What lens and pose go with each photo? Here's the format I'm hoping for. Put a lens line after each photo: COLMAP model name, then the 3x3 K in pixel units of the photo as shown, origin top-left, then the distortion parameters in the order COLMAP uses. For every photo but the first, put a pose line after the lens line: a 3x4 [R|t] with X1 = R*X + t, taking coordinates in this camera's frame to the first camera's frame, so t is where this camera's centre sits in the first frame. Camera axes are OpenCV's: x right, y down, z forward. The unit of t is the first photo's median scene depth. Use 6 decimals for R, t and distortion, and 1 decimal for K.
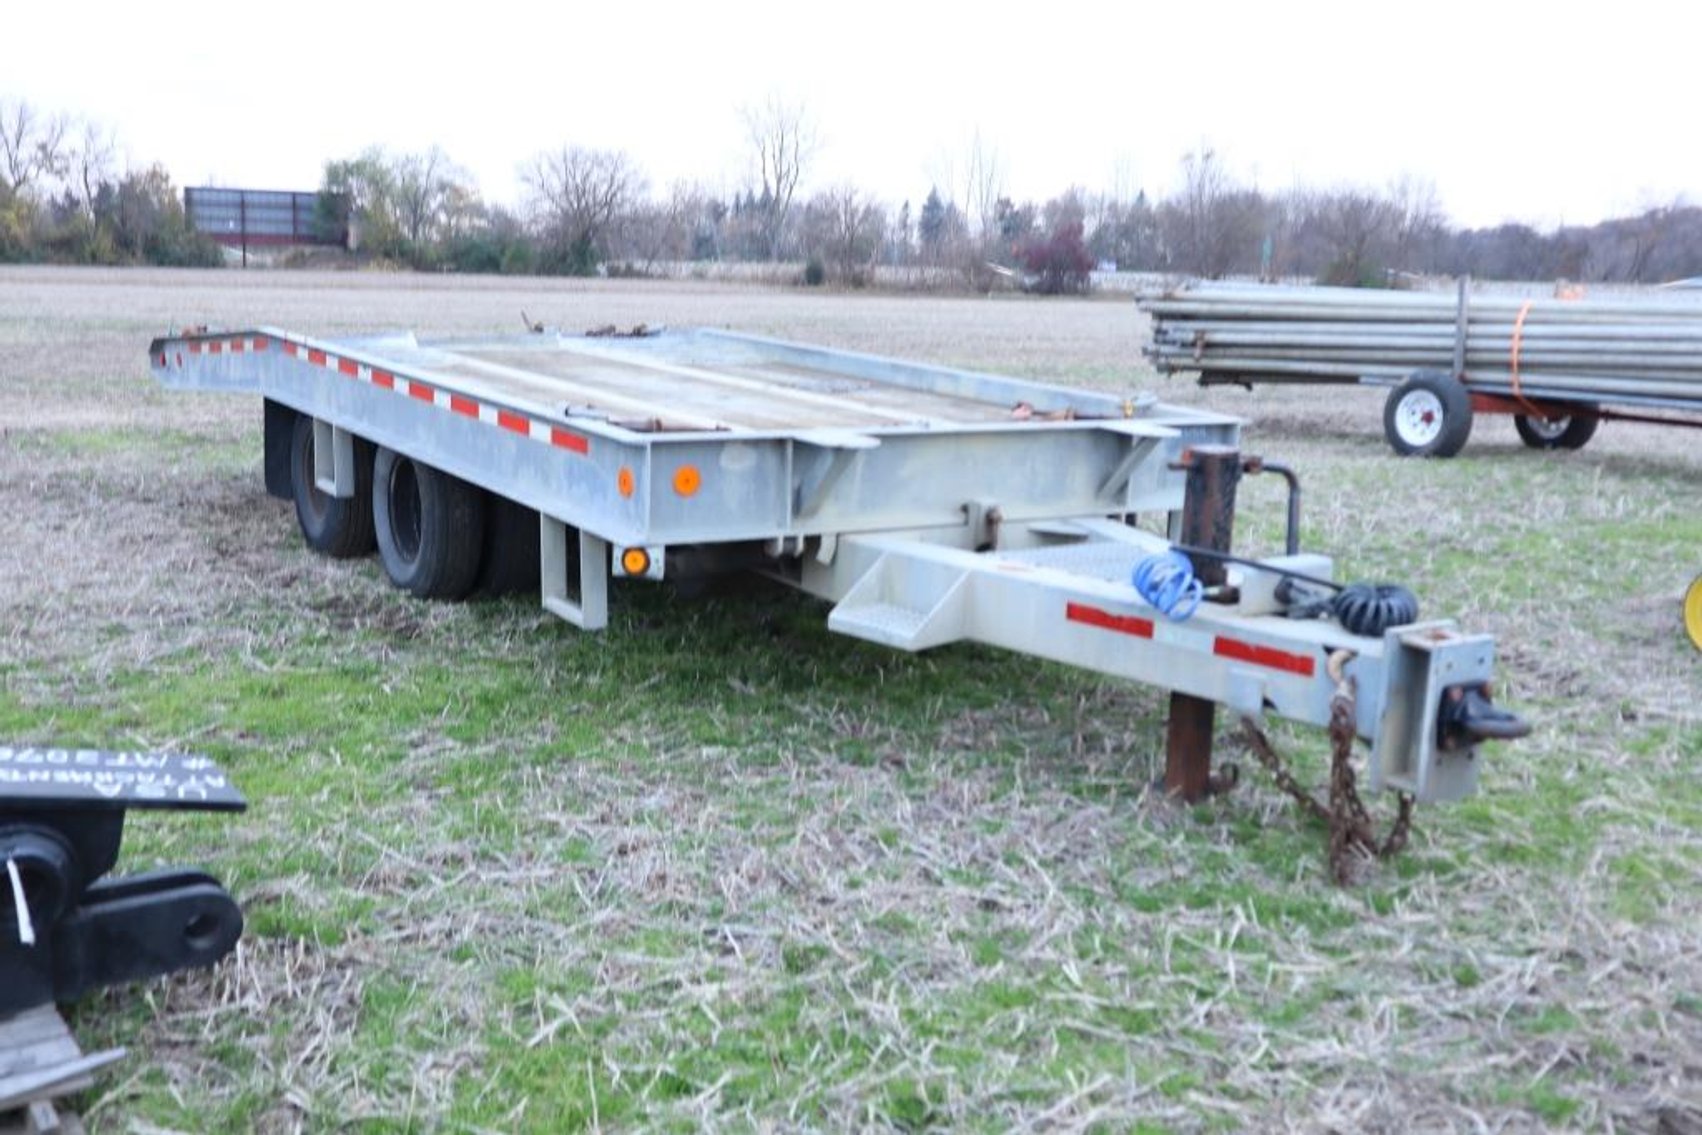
lens RADIAL K [[1737.4, 0, 851.0], [0, 1737.4, 567.5], [0, 0, 1]] dist [-0.051908, 0.180747]
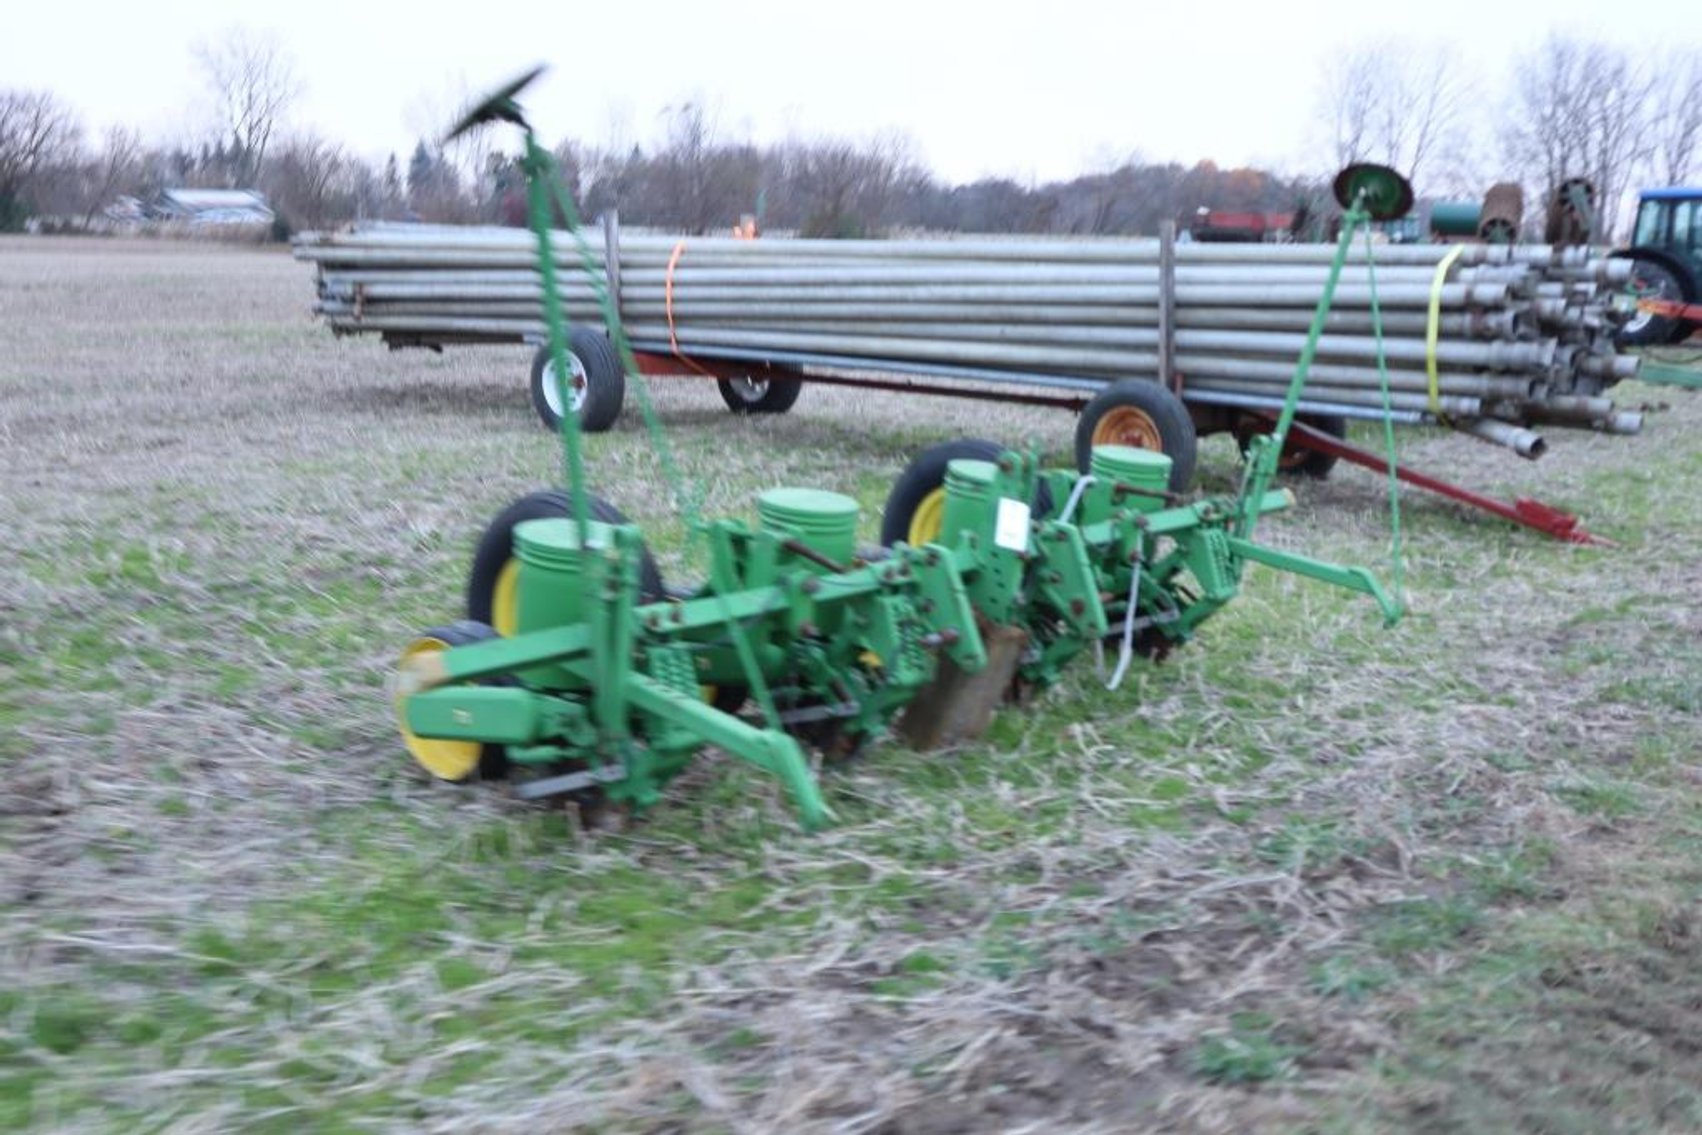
lens RADIAL K [[1737.4, 0, 851.0], [0, 1737.4, 567.5], [0, 0, 1]] dist [-0.051908, 0.180747]
pose [[0.963593, -0.055830, 0.261481, 0.200937], [0.049403, 0.998295, 0.031095, -0.015216], [-0.262771, -0.017045, 0.964708, 0.139732]]
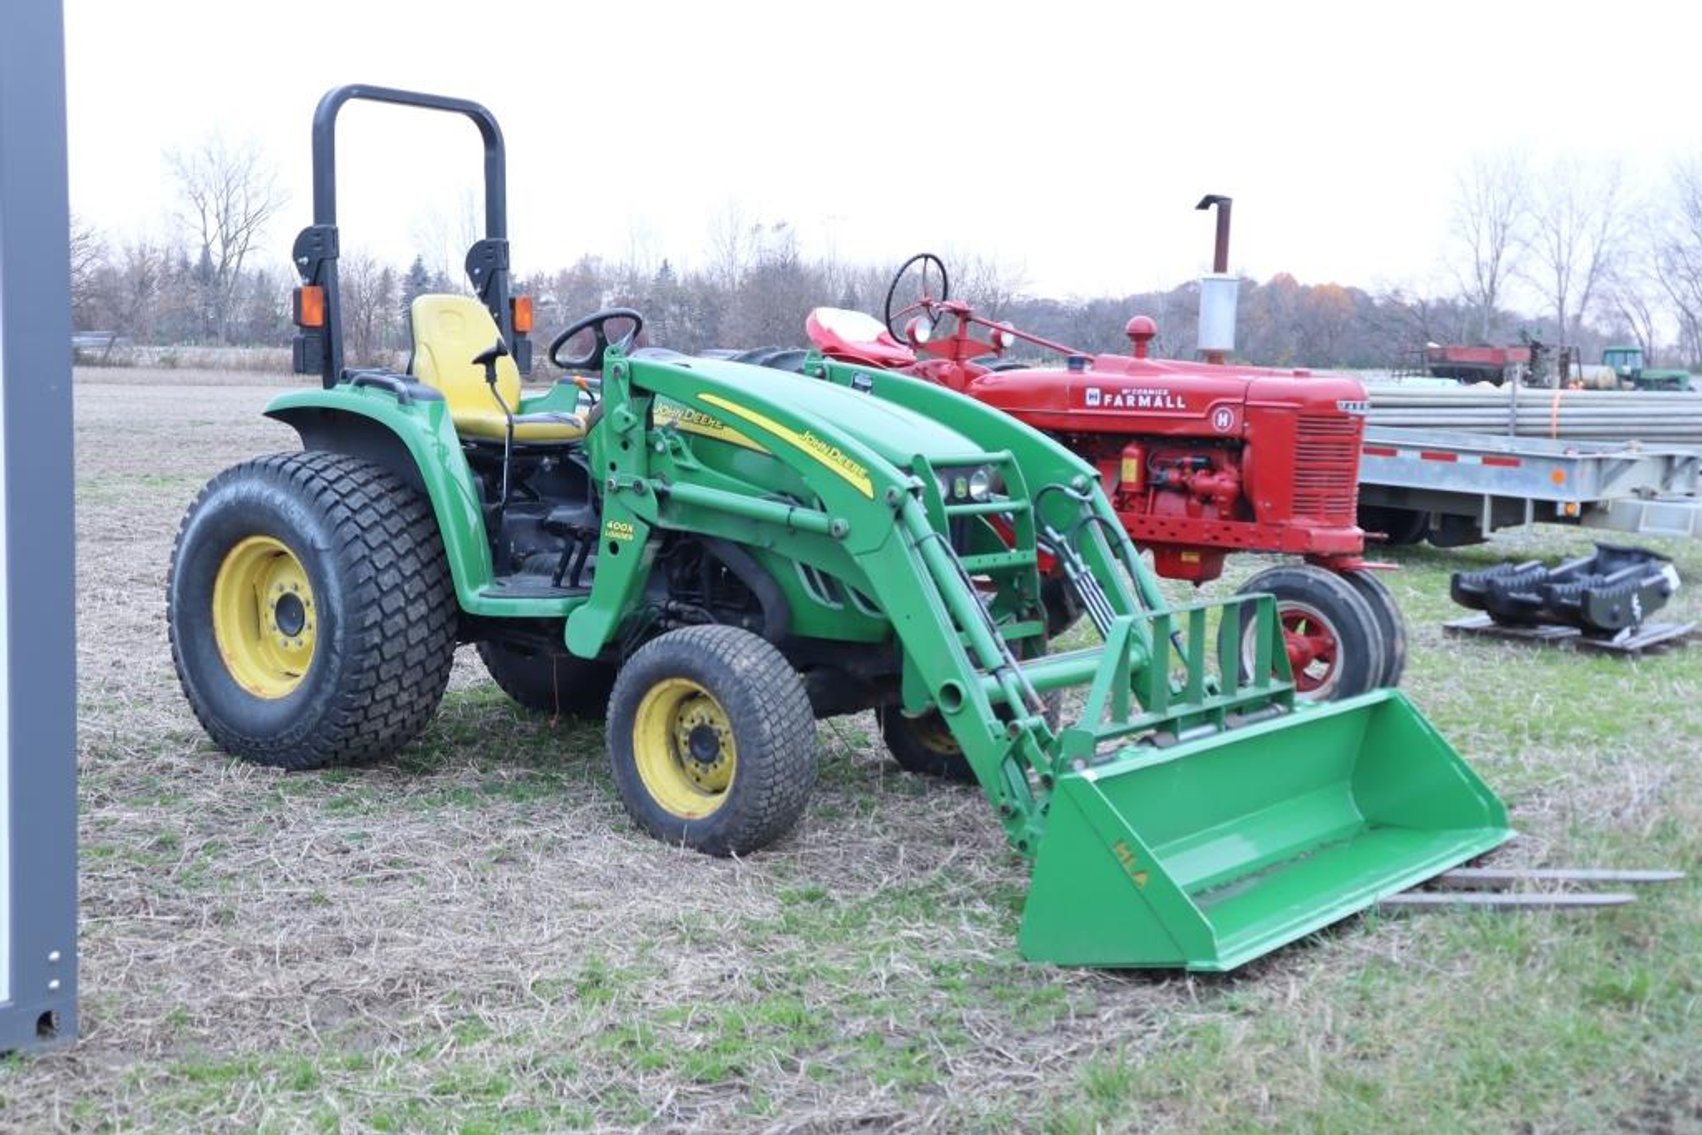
lens RADIAL K [[2129.6, 0, 851.0], [0, 2129.6, 567.5], [0, 0, 1]] dist [0.001369, 0.027234]
pose [[0.961222, -0.033049, 0.273789, -0.574752], [0.051690, 0.996789, -0.061151, 0.062938], [-0.270889, 0.072931, 0.959844, -0.474169]]
